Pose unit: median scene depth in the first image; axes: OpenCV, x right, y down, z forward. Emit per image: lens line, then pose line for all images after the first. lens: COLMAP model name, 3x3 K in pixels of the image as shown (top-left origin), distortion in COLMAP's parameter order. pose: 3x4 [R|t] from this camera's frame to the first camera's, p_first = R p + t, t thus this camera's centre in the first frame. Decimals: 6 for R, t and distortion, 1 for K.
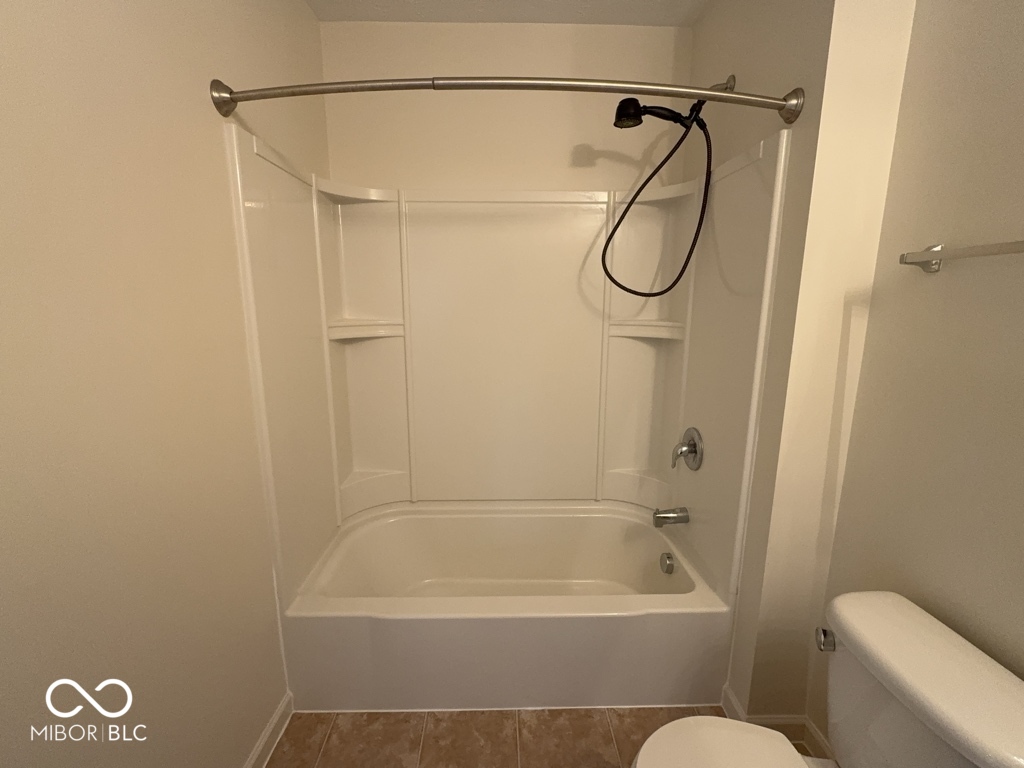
lens RADIAL K [[444.4, 0, 516.5], [0, 444.4, 385.4], [0, 0, 1]] dist [-0.001551, -0.000229]
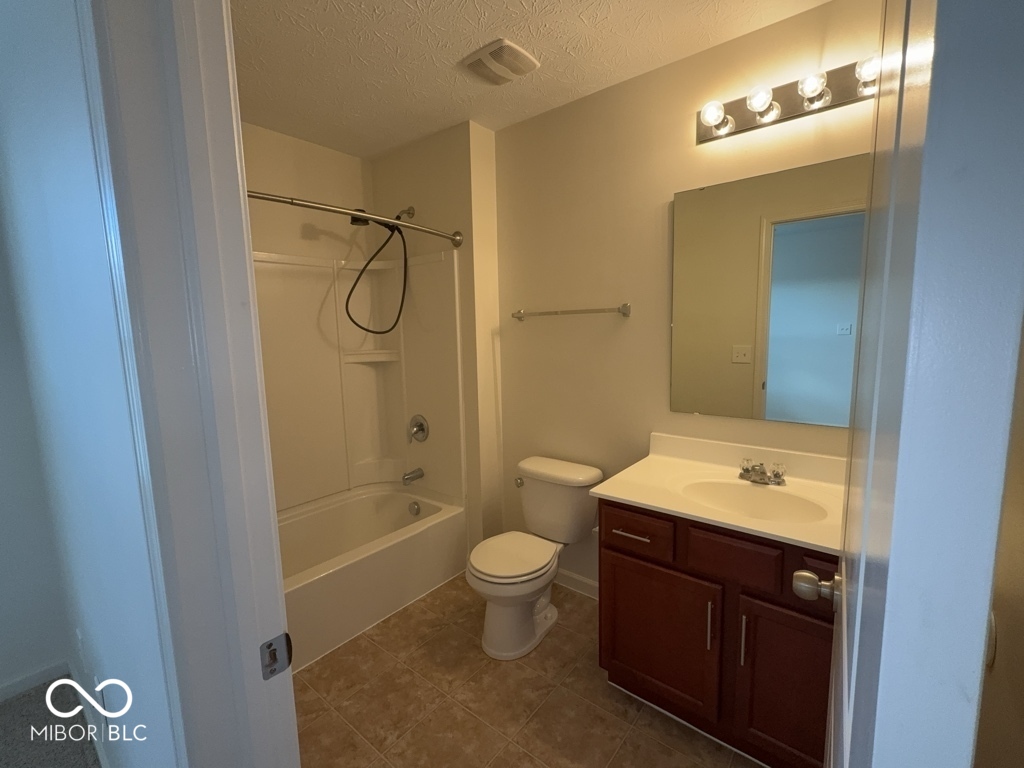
lens RADIAL K [[444.4, 0, 507.7], [0, 444.4, 381.5], [0, 0, 1]] dist [-0.001551, -0.000229]
pose [[0.660251, -0.105744, 0.743563, -0.292422], [0.169176, 0.985534, -0.010066, 0.025537], [-0.731743, 0.132439, 0.668590, -0.160651]]
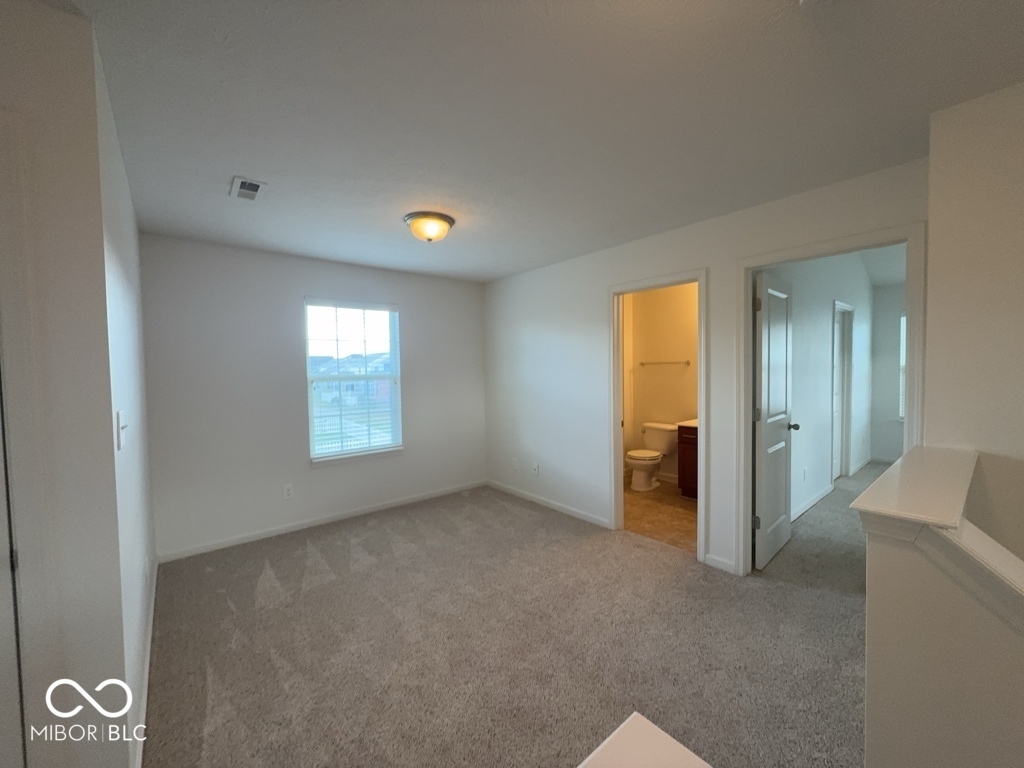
lens RADIAL K [[410.5, 0, 506.5], [0, 410.5, 388.7], [0, 0, 1]] dist [0.003548, 0.000234]
pose [[0.793933, -0.042827, 0.606495, -1.142514], [0.135911, 0.984776, -0.108375, 0.113965], [-0.592621, 0.168471, 0.787666, -0.643302]]
